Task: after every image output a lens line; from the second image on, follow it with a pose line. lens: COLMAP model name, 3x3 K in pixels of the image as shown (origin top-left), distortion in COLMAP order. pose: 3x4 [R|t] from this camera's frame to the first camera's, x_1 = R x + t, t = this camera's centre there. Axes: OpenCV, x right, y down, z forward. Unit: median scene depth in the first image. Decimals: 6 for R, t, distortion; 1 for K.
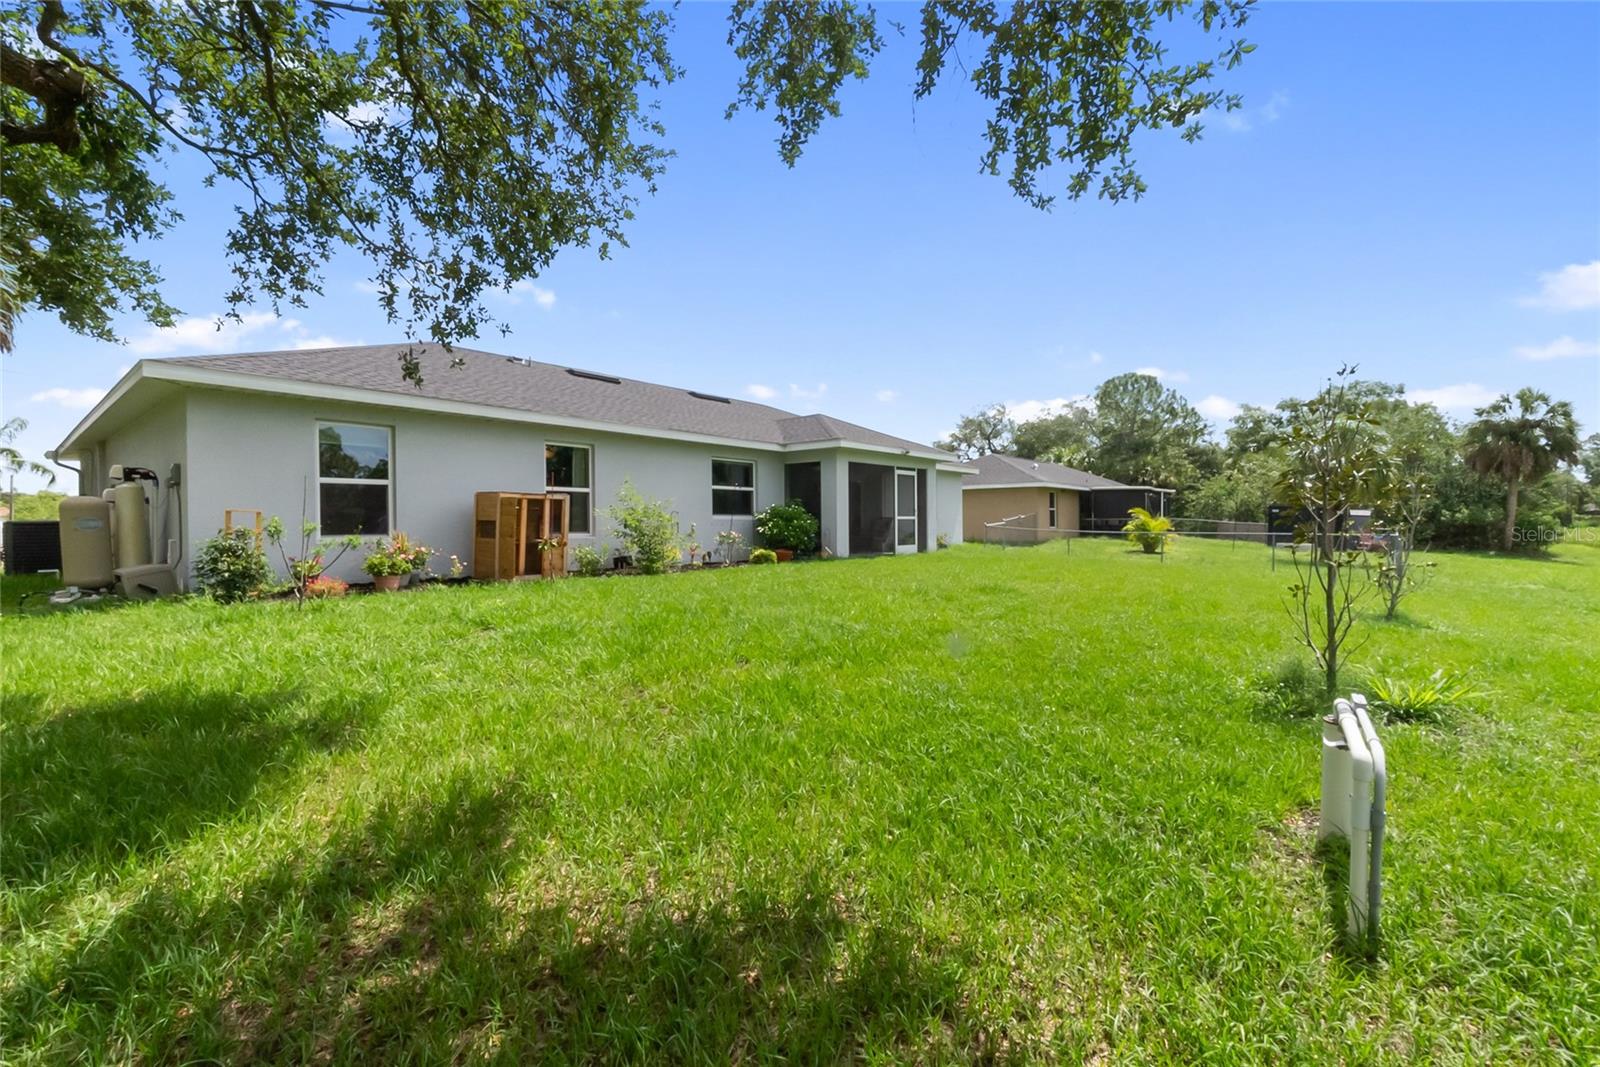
lens RADIAL K [[674.9, 0, 800.0], [0, 674.9, 533.5], [0, 0, 1]] dist [-0.000855, 0.000069]
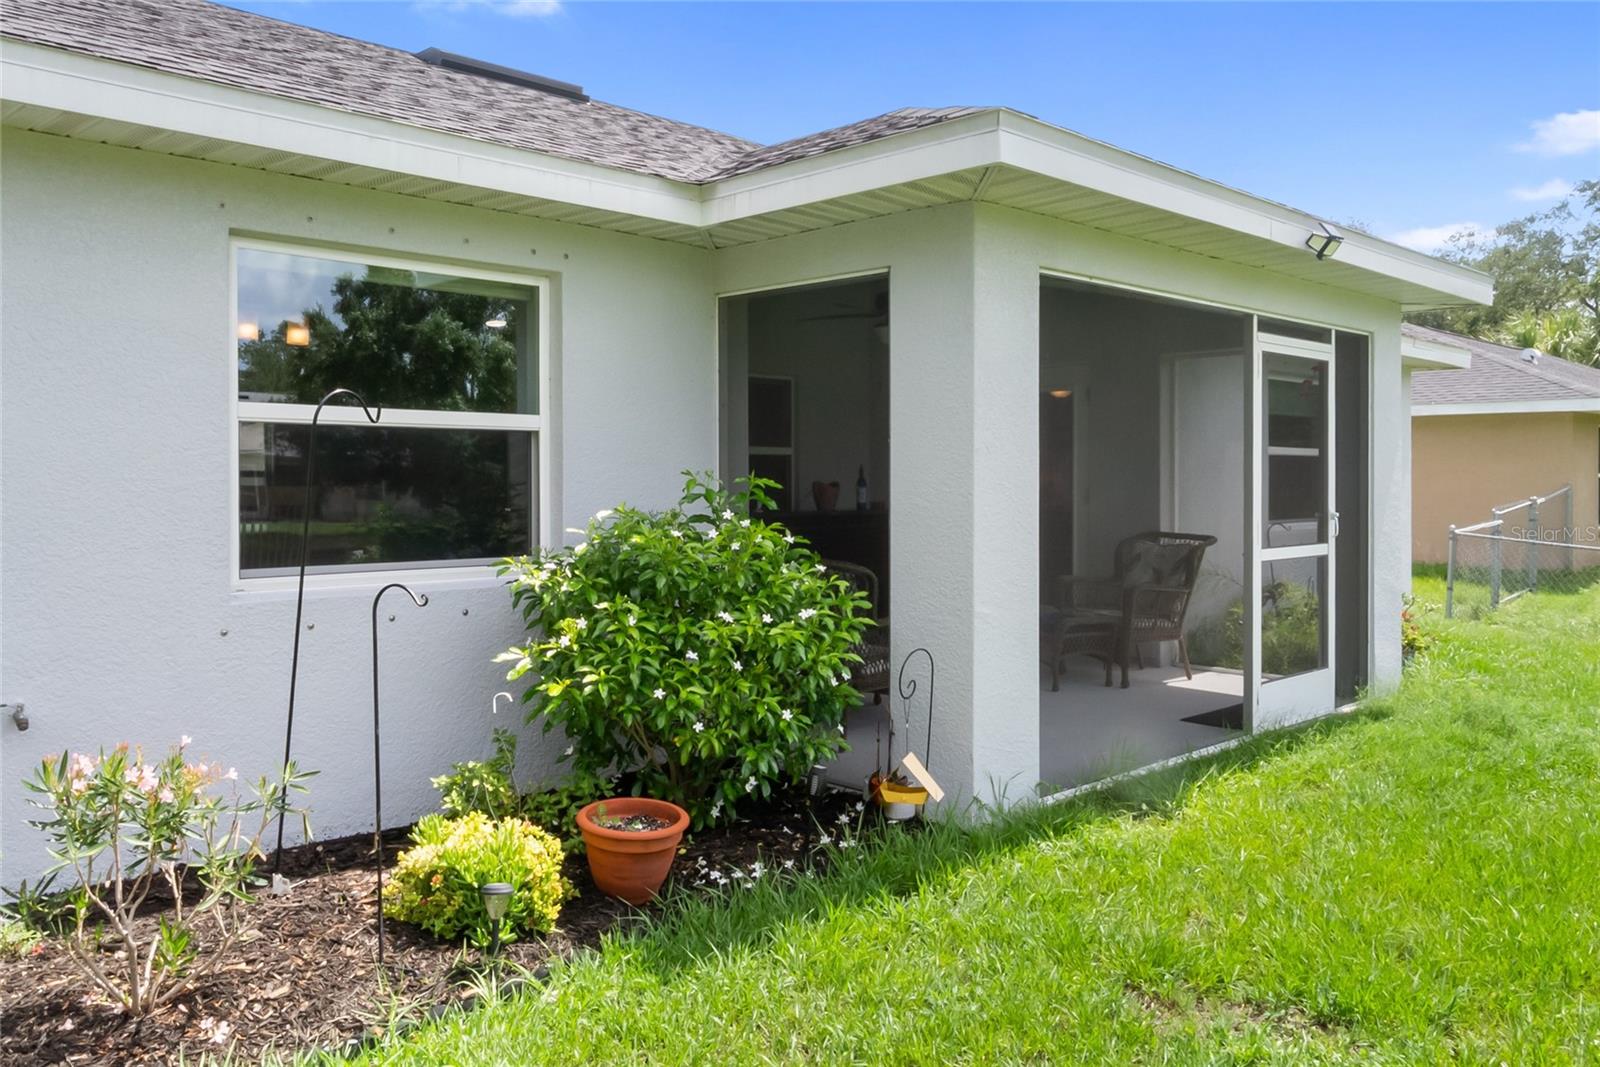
lens RADIAL K [[1271.1, 0, 803.4], [0, 1271.1, 504.8], [0, 0, 1]] dist [0.002886, 0.000380]
pose [[0.996493, 0.010796, -0.082974, 0.032303], [-0.010398, 0.999932, 0.005232, -0.040245], [0.083025, -0.004351, 0.996538, 0.585686]]
